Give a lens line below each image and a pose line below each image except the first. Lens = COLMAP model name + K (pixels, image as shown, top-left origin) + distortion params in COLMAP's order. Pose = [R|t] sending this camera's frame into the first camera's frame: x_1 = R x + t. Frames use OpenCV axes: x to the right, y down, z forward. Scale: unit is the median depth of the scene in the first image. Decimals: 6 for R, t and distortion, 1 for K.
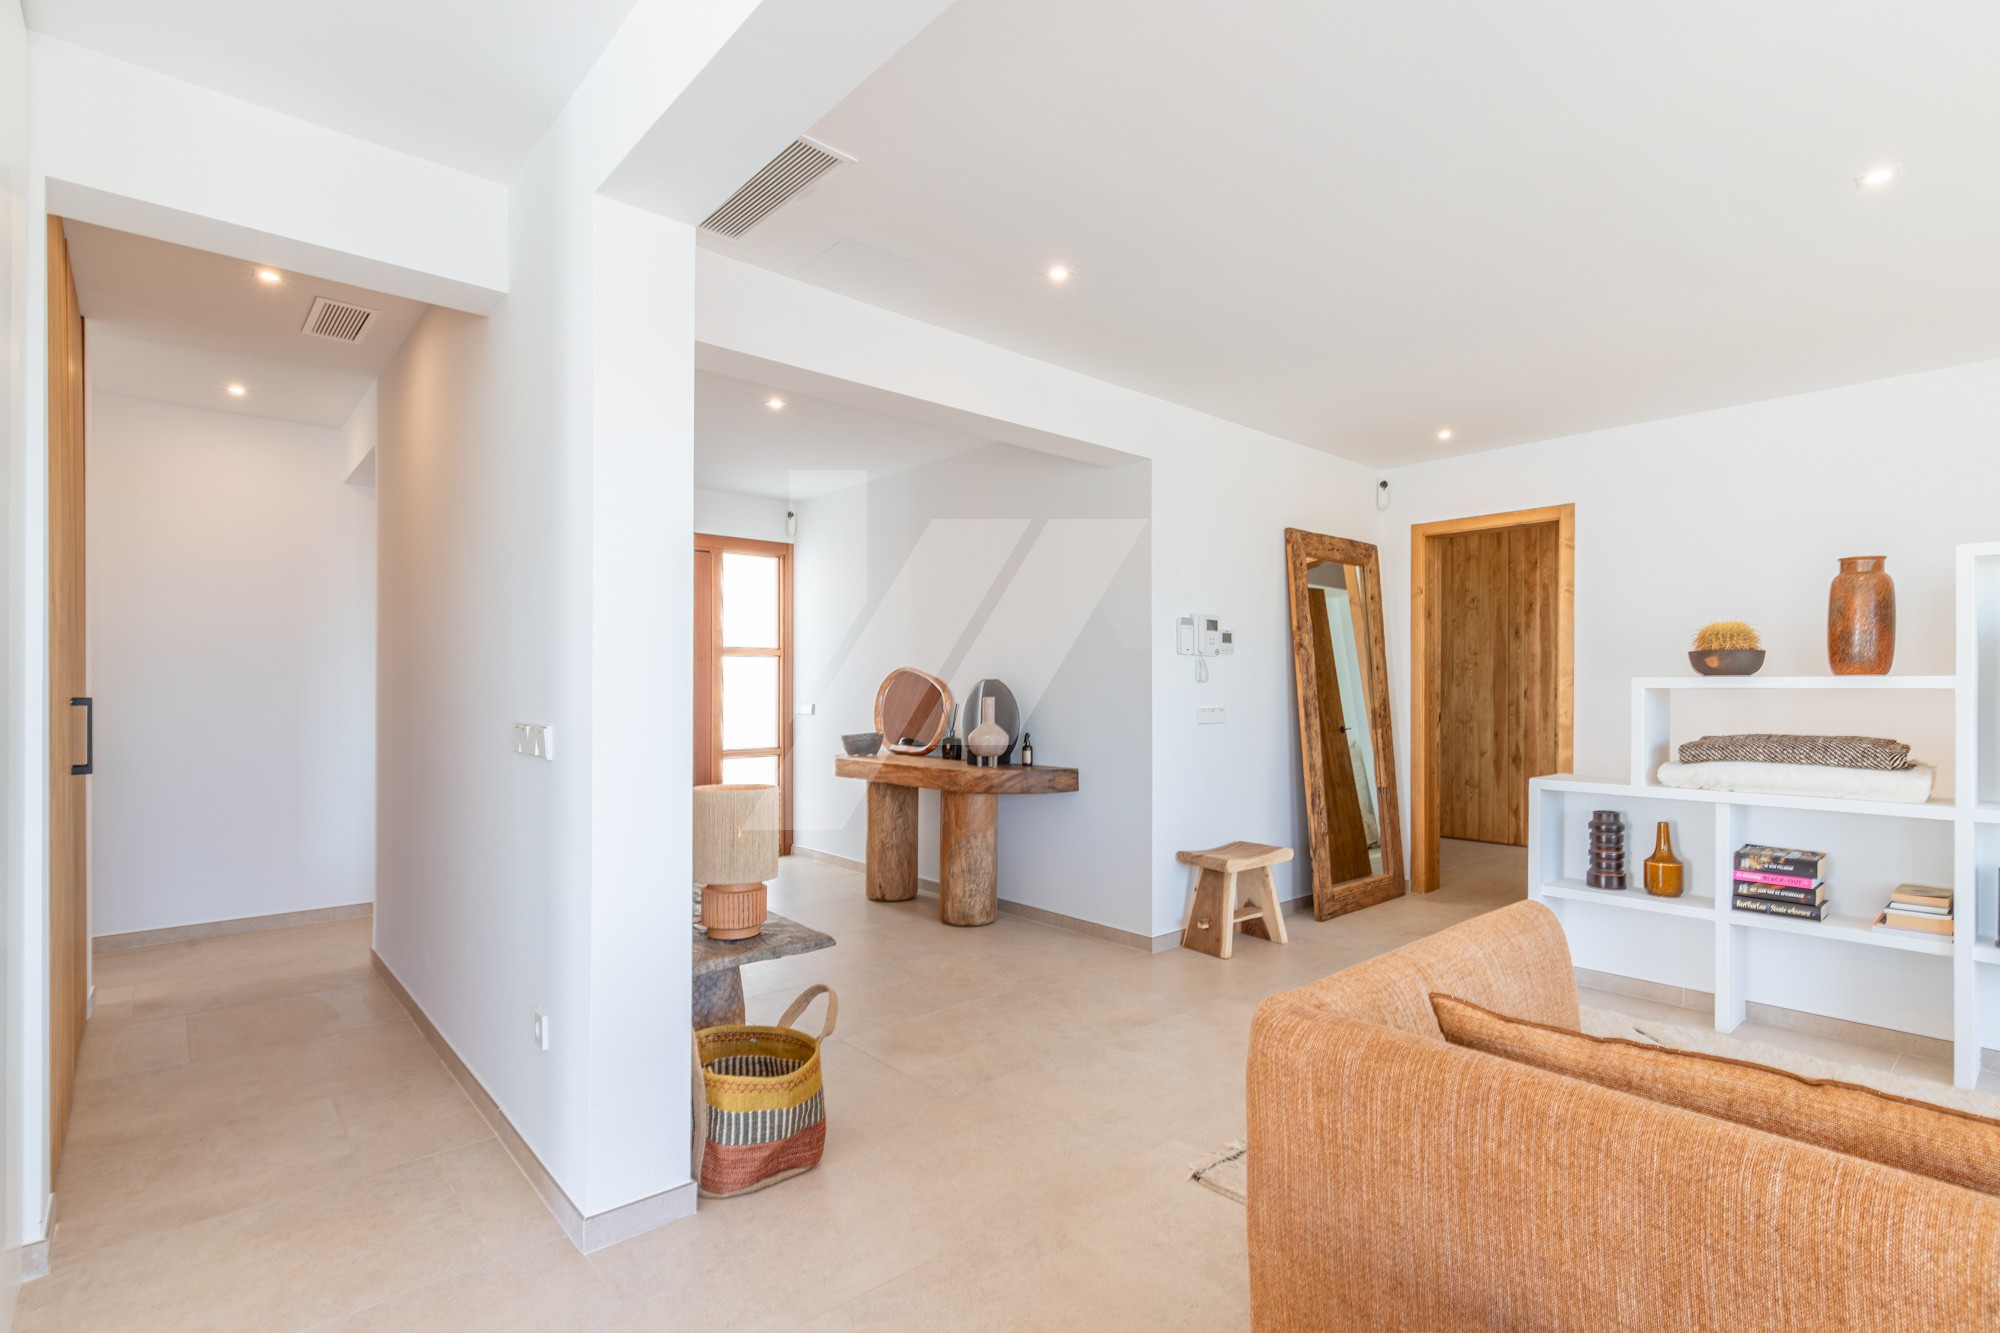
lens RADIAL K [[932.0, 0, 1047.1], [0, 932.0, 700.0], [0, 0, 1]] dist [0.002897, 0.000665]
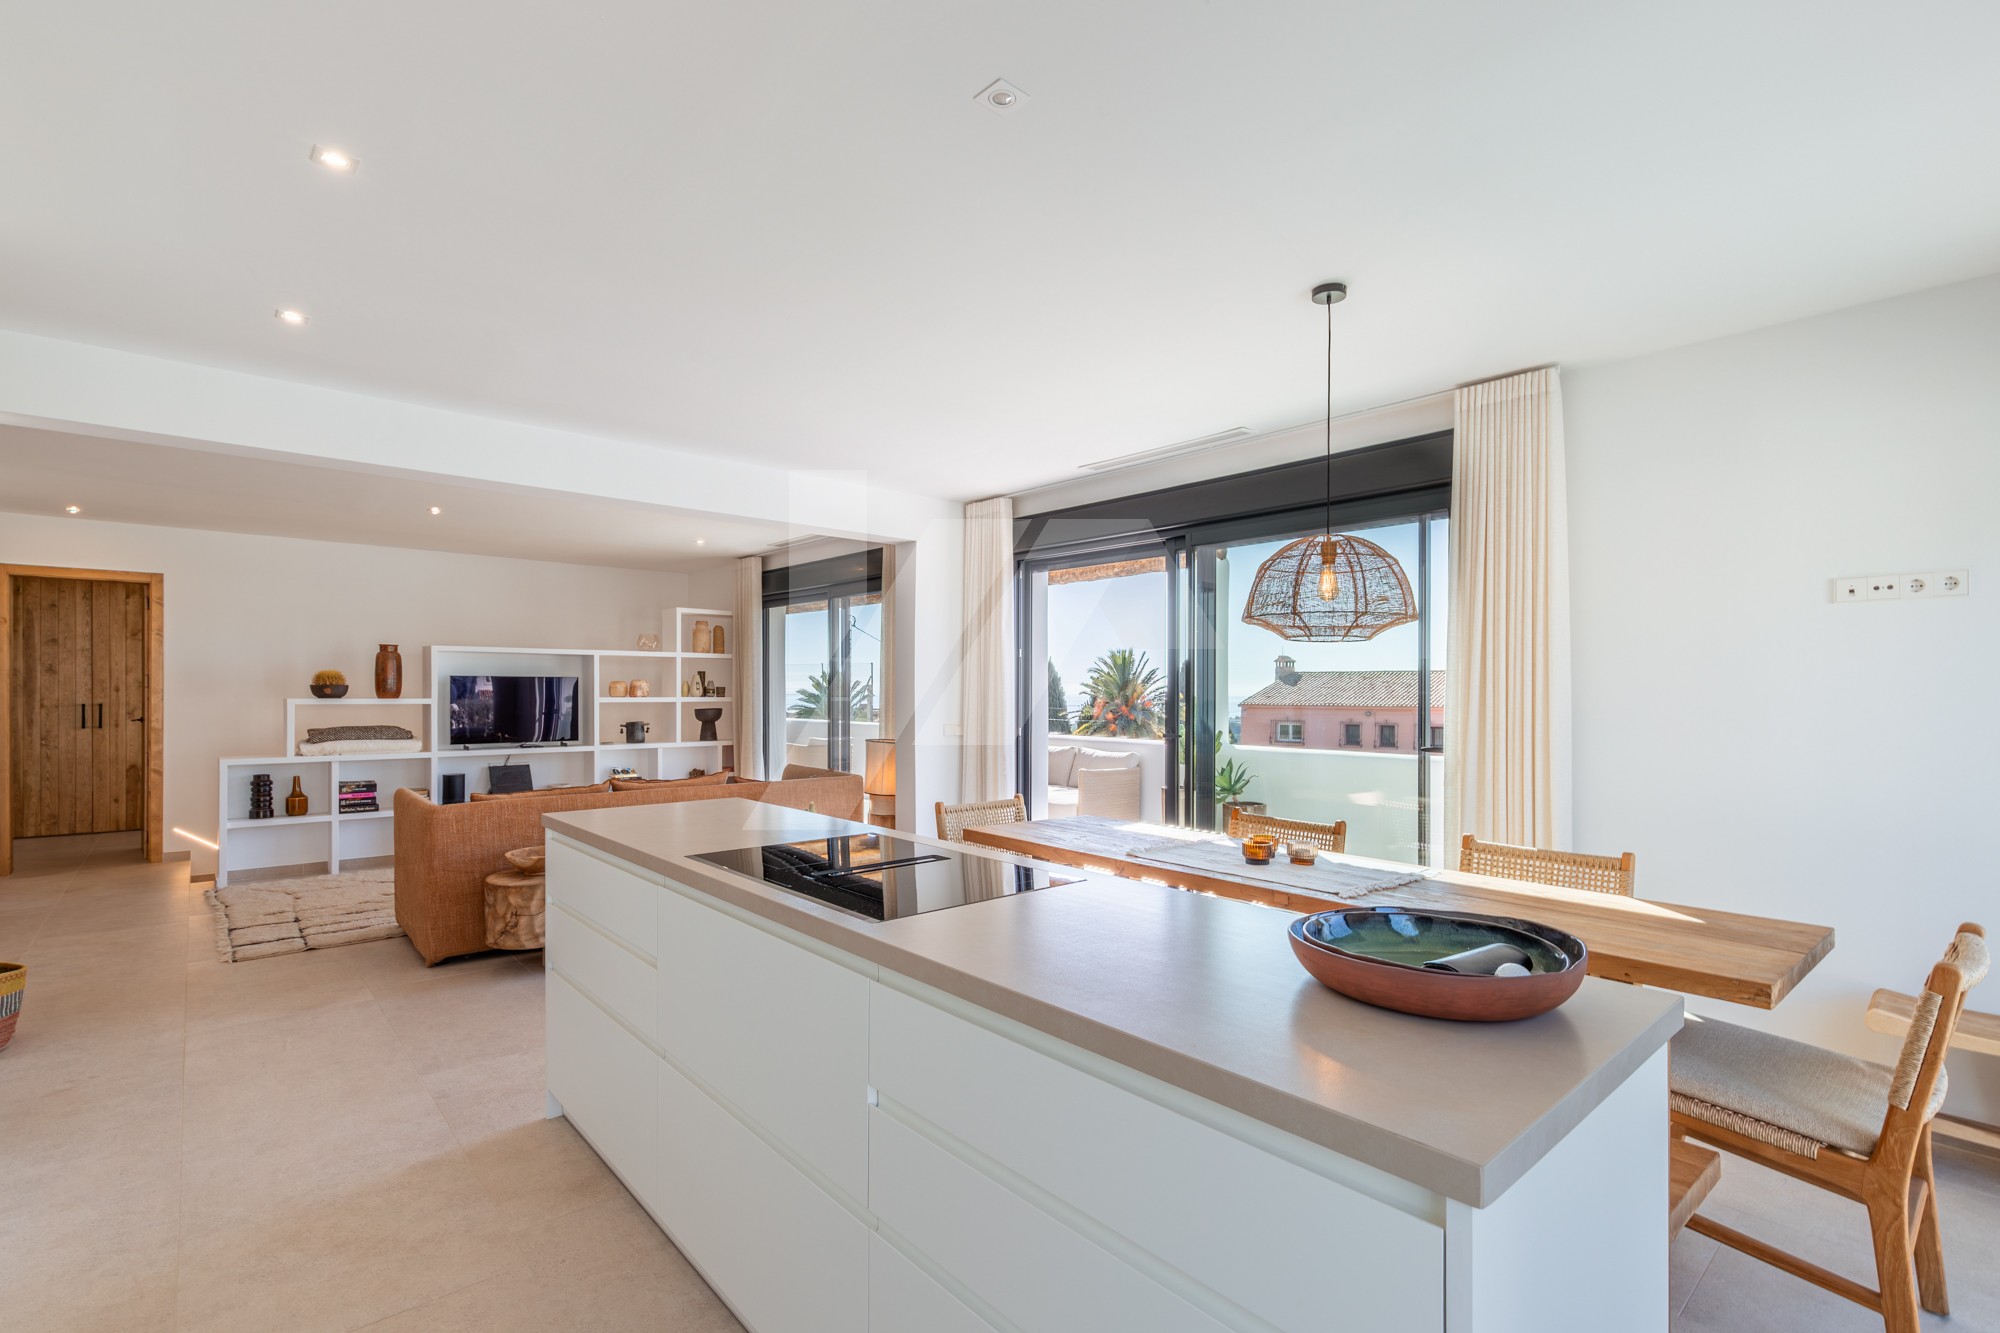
lens RADIAL K [[932.0, 0, 1004.5], [0, 932.0, 685.6], [0, 0, 1]] dist [0.002897, 0.000665]
pose [[0.003415, 0.006351, 0.999974, -1.254816], [0.004757, 0.999968, -0.006367, -0.032466], [-0.999983, 0.004779, 0.003385, -0.439023]]
